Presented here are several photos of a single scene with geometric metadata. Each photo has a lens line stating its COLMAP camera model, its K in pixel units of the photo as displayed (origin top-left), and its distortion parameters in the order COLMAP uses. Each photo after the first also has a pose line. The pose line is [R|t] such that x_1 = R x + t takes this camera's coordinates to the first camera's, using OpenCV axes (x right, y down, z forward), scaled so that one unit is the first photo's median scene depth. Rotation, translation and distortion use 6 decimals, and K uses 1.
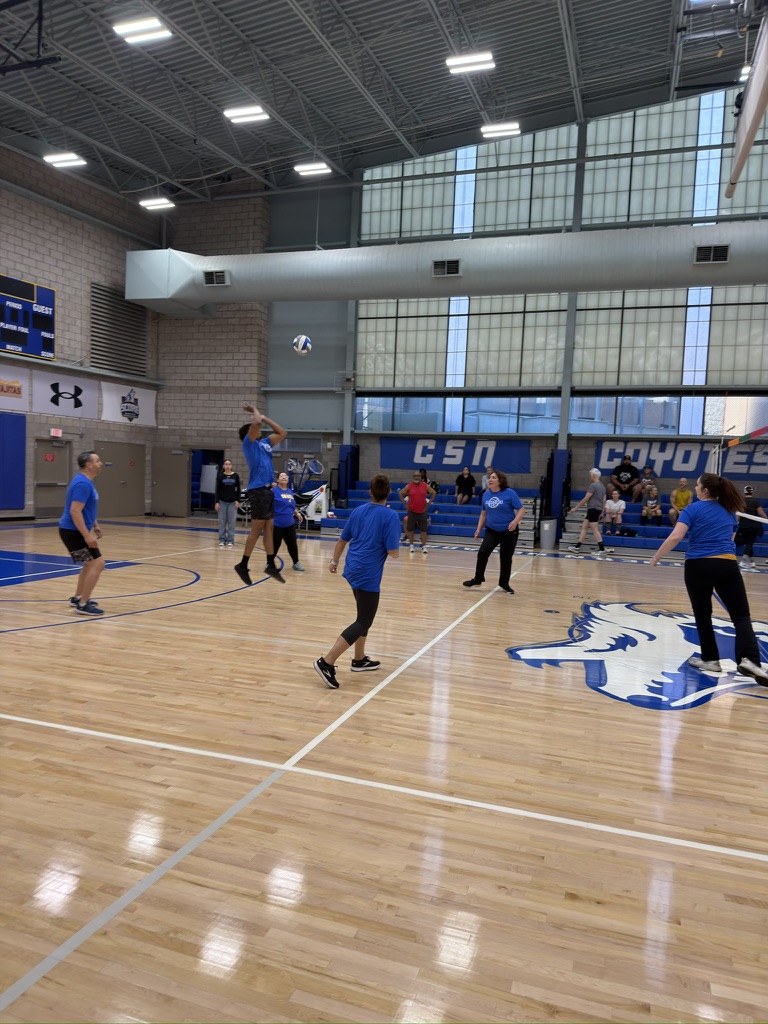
lens RADIAL K [[732.5, 0, 379.9], [0, 732.5, 521.2], [0, 0, 1]] dist [0.043733, -0.071930]
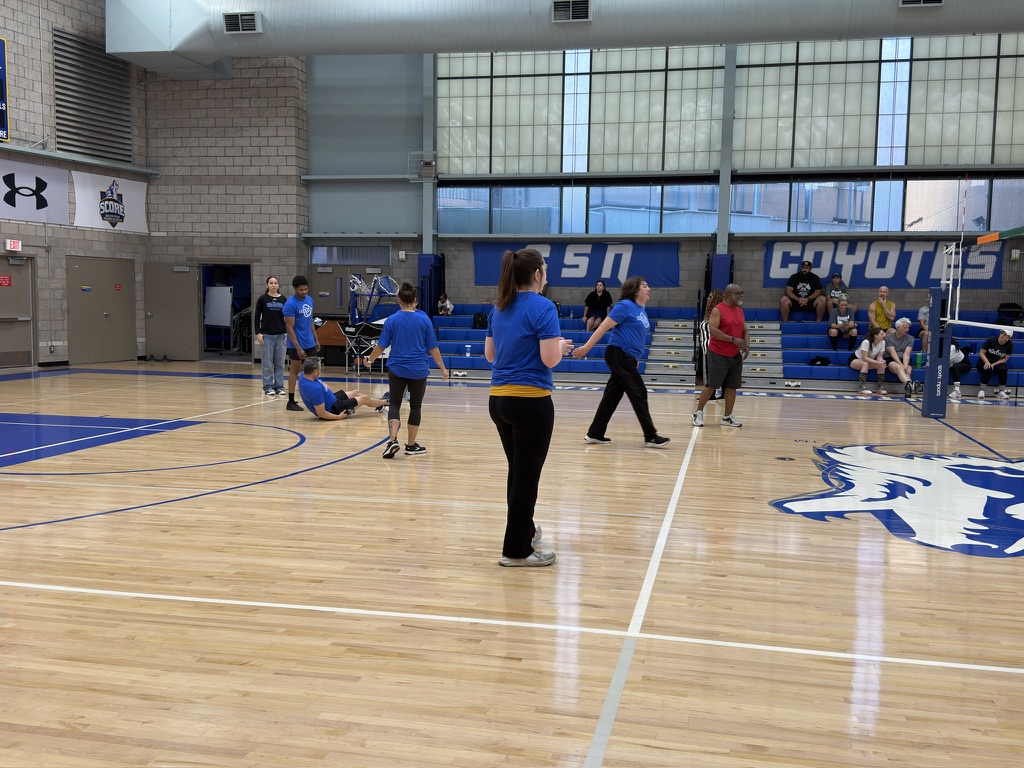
lens RADIAL K [[1024.3, 0, 511.4], [0, 1024.3, 392.3], [0, 0, 1]] dist [0.034359, 0.000000]
pose [[0.994098, -0.035278, 0.102589, -0.081668], [0.032066, 0.998948, 0.032791, 0.003100], [-0.103637, -0.029308, 0.994183, -0.031615]]
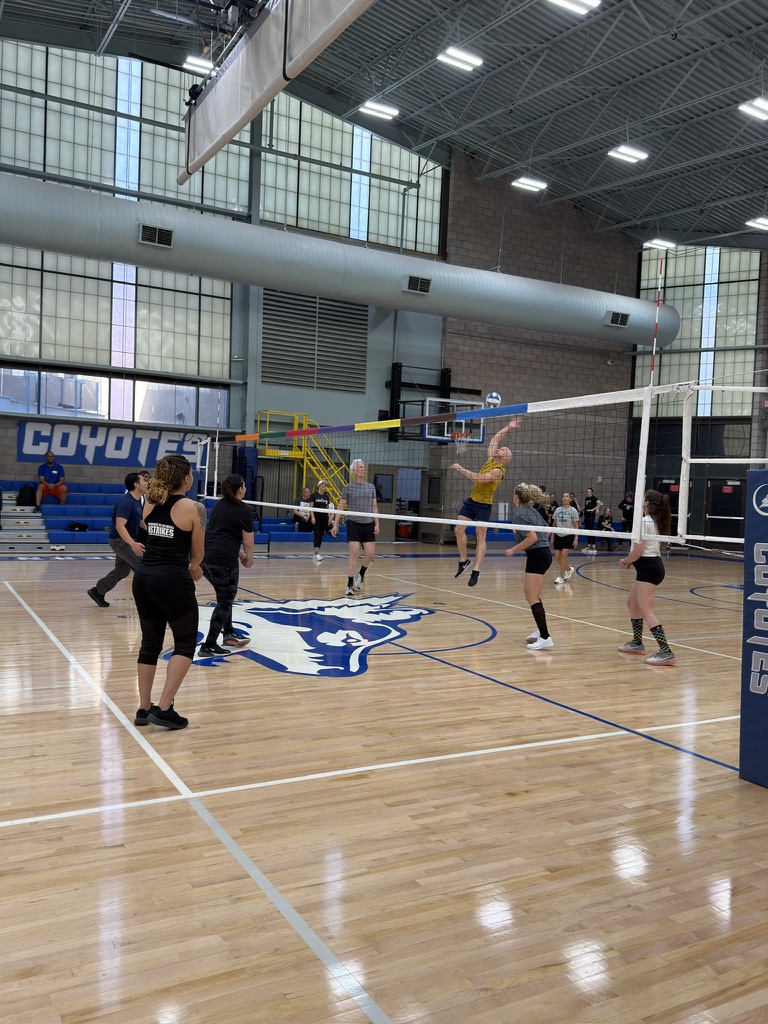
lens RADIAL K [[837.0, 0, 401.4], [0, 837.0, 529.9], [0, 0, 1]] dist [0.050593, -0.081058]
pose [[0.655559, -0.048483, 0.753586, -0.158415], [0.030240, 0.998822, 0.037954, -0.006587], [-0.754538, -0.002093, 0.656253, 0.021283]]
